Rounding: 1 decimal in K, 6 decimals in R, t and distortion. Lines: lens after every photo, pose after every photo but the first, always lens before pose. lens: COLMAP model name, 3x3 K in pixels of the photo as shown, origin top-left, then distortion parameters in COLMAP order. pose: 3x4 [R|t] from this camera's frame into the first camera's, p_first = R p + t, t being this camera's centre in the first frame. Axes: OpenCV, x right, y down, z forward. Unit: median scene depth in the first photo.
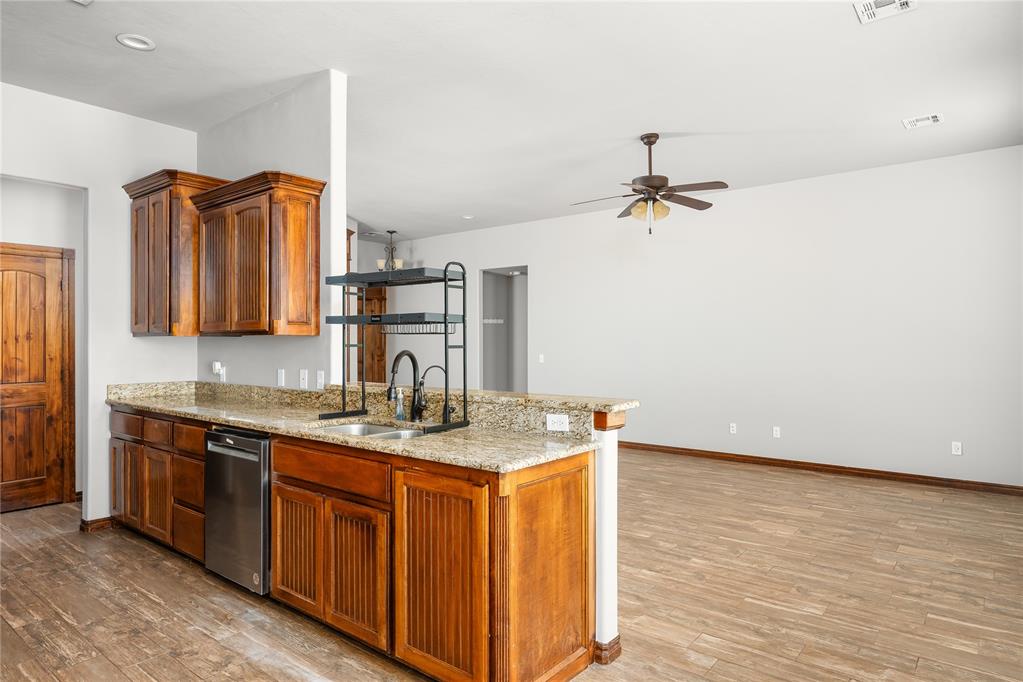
lens RADIAL K [[590.9, 0, 512.2], [0, 590.9, 342.4], [0, 0, 1]] dist [-0.005794, 0.001654]
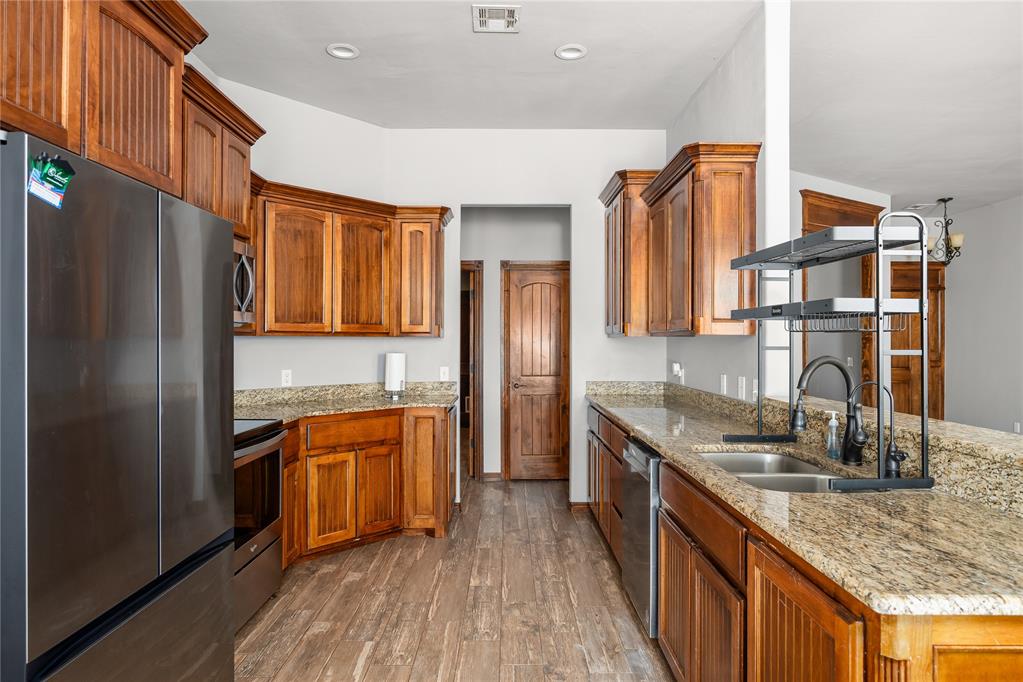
lens RADIAL K [[590.9, 0, 512.2], [0, 590.9, 339.5], [0, 0, 1]] dist [-0.005794, 0.001654]
pose [[0.635266, 0.000328, -0.772293, 0.098381], [-0.004979, 0.999981, -0.003671, -0.001225], [0.772277, 0.006178, 0.635256, 0.267338]]
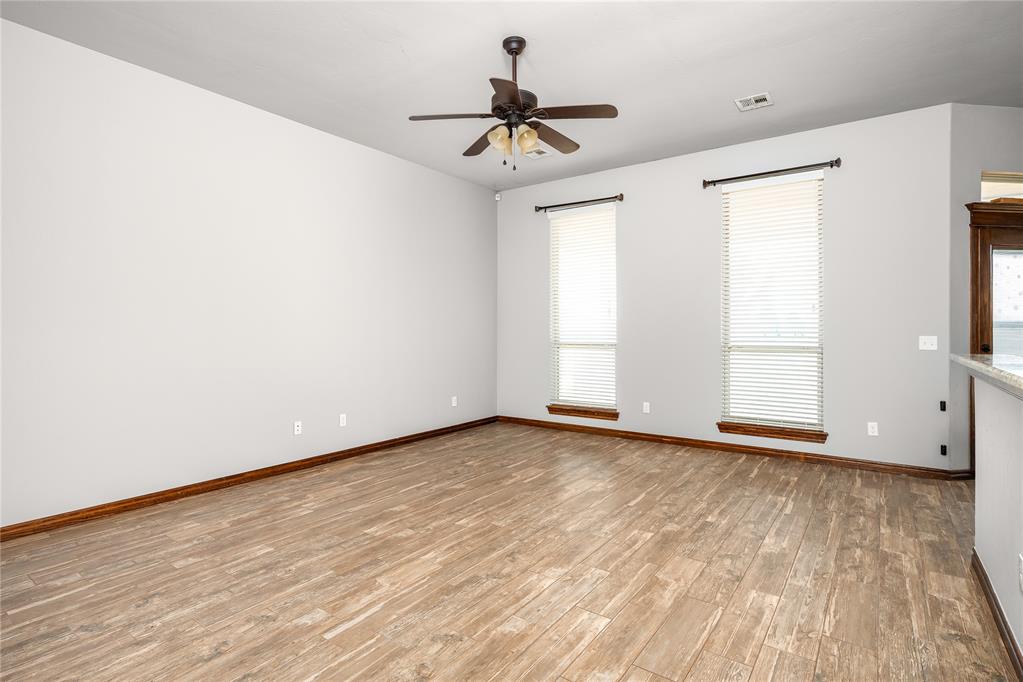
lens RADIAL K [[505.1, 0, 516.0], [0, 505.1, 334.3], [0, 0, 1]] dist [-0.001033, -0.000730]
pose [[-0.038025, -0.006861, 0.999253, -0.628114], [0.002307, 0.999973, 0.006954, 0.037519], [-0.999274, 0.002570, -0.038008, 1.526500]]
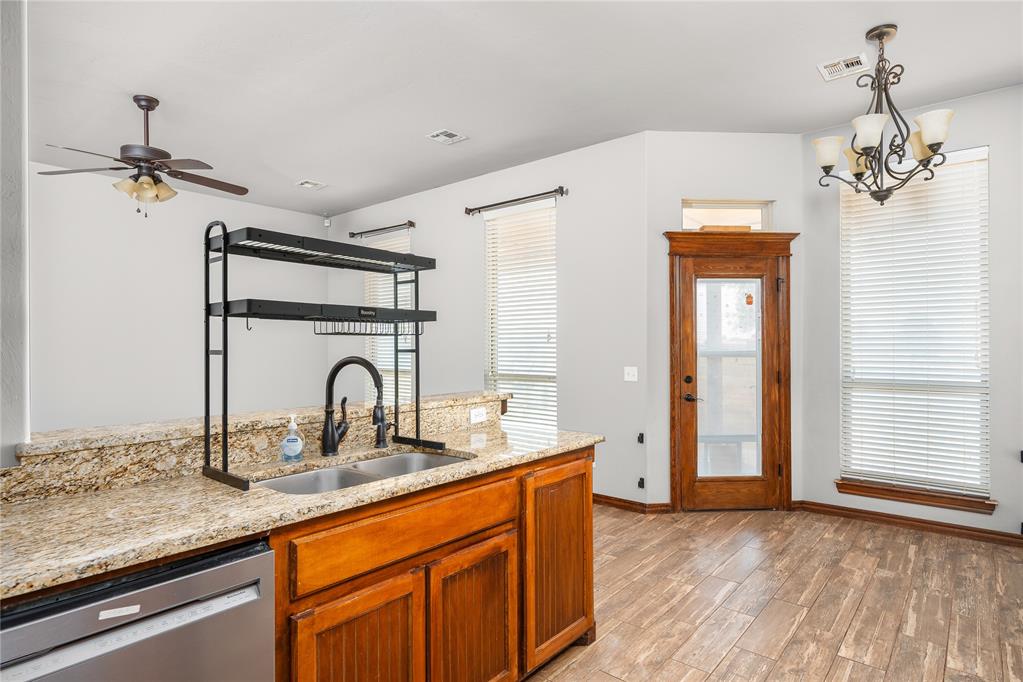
lens RADIAL K [[549.8, 0, 509.1], [0, 549.8, 343.0], [0, 0, 1]] dist [-0.001070, -0.000667]
pose [[0.034962, 0.006218, 0.999369, -0.768852], [0.004593, 0.999969, -0.006383, 0.001728], [-0.999378, 0.004813, 0.034932, 0.701406]]
